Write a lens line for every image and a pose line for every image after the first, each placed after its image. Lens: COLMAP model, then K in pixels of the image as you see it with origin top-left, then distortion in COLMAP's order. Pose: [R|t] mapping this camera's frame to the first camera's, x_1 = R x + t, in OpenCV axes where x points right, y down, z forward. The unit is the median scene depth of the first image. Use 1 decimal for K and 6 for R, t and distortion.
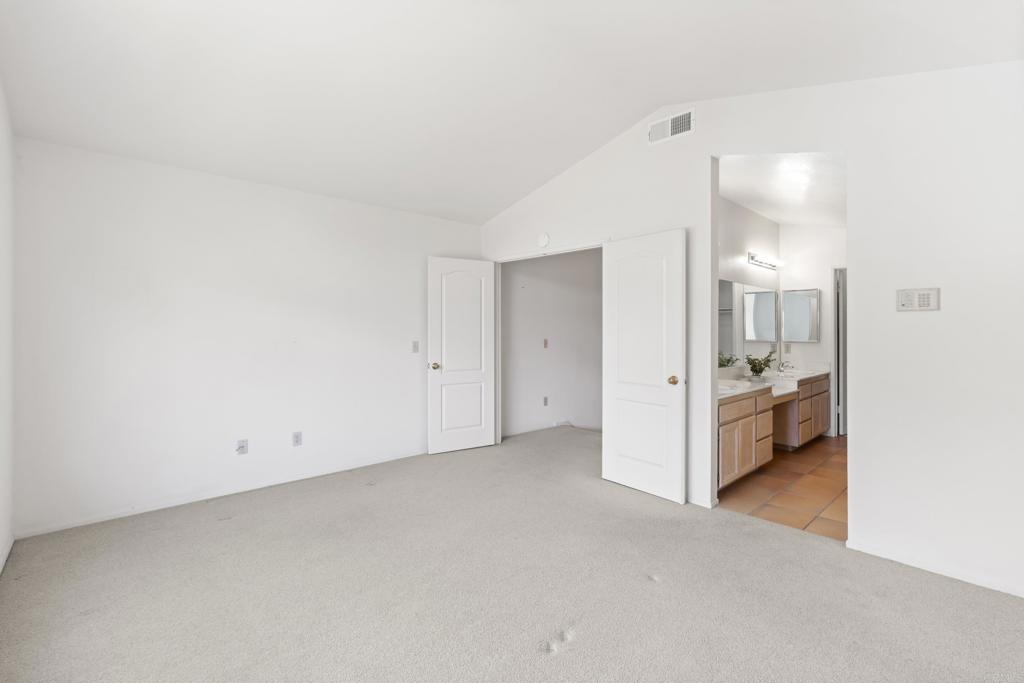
lens RADIAL K [[452.9, 0, 512.0], [0, 452.9, 341.5], [0, 0, 1]] dist [-0.001043, 0.000319]
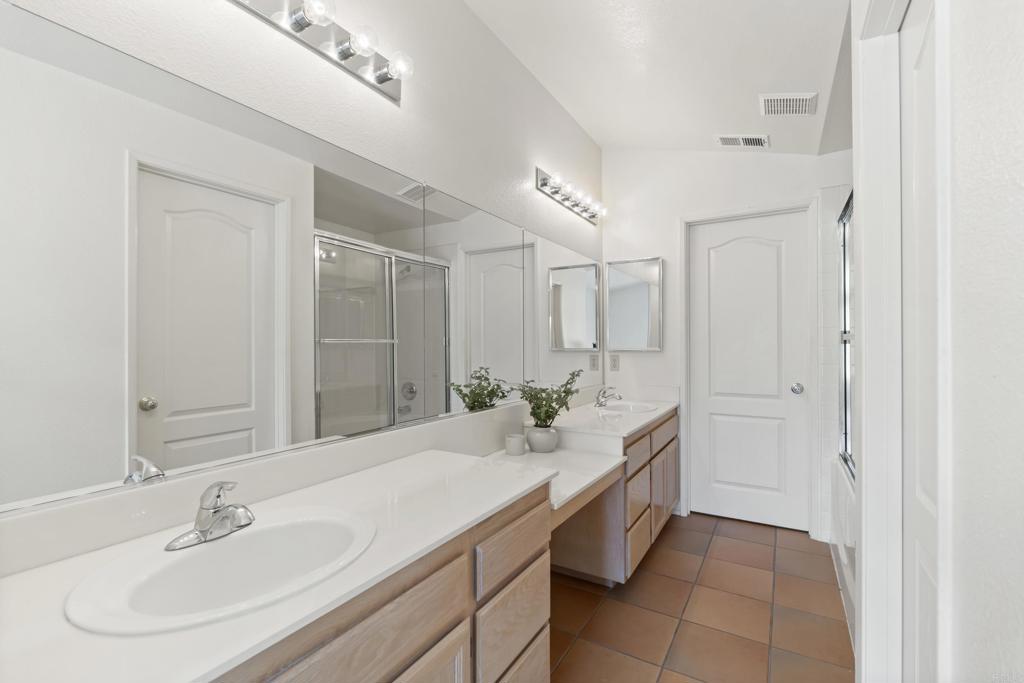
lens RADIAL K [[452.9, 0, 512.0], [0, 452.9, 341.5], [0, 0, 1]] dist [-0.001043, 0.000319]
pose [[0.961535, 0.003861, 0.274654, 0.363255], [0.000688, 0.999864, -0.016467, -0.001565], [-0.274681, 0.016023, 0.961402, 0.539329]]
